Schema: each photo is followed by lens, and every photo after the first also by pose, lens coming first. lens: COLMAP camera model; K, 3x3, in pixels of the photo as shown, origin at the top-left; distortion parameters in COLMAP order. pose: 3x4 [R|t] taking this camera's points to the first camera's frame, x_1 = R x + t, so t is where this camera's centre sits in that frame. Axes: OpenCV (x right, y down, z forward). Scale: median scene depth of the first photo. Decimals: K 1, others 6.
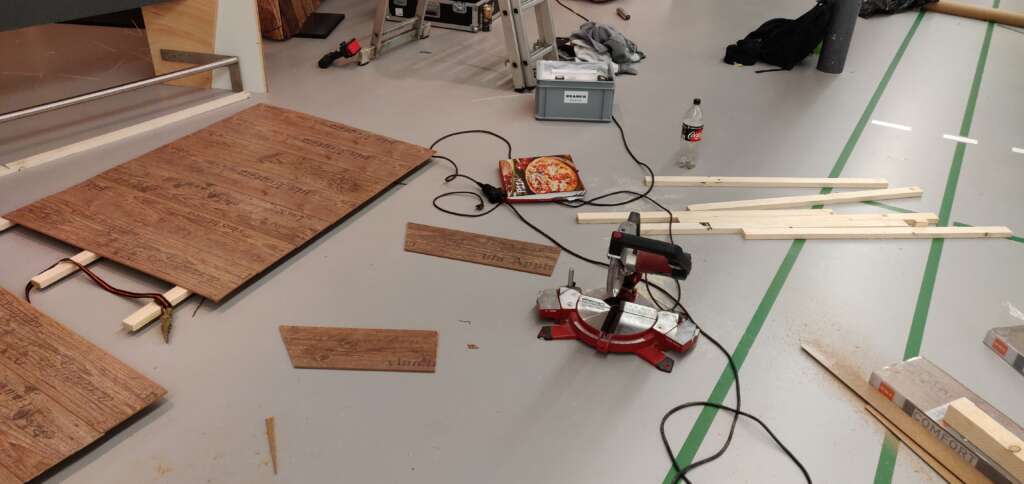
lens RADIAL K [[785.6, 0, 512.0], [0, 785.6, 242.0], [0, 0, 1]] dist [-0.010423, 0.098129]
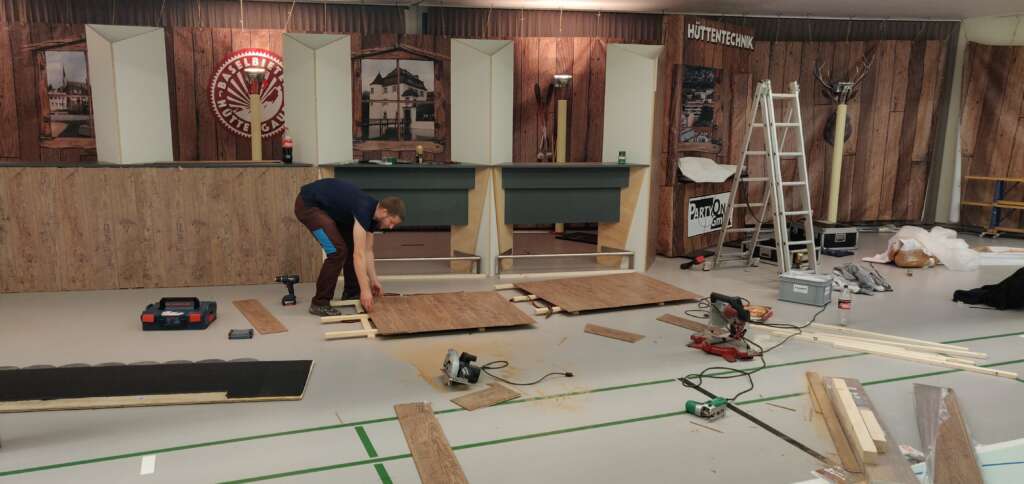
lens RADIAL K [[785.6, 0, 512.0], [0, 785.6, 242.0], [0, 0, 1]] dist [-0.010423, 0.098129]
pose [[0.788024, 0.081405, -0.610239, 0.620534], [-0.313276, 0.906314, -0.283644, 0.404791], [0.529978, 0.414691, 0.739699, -0.641438]]
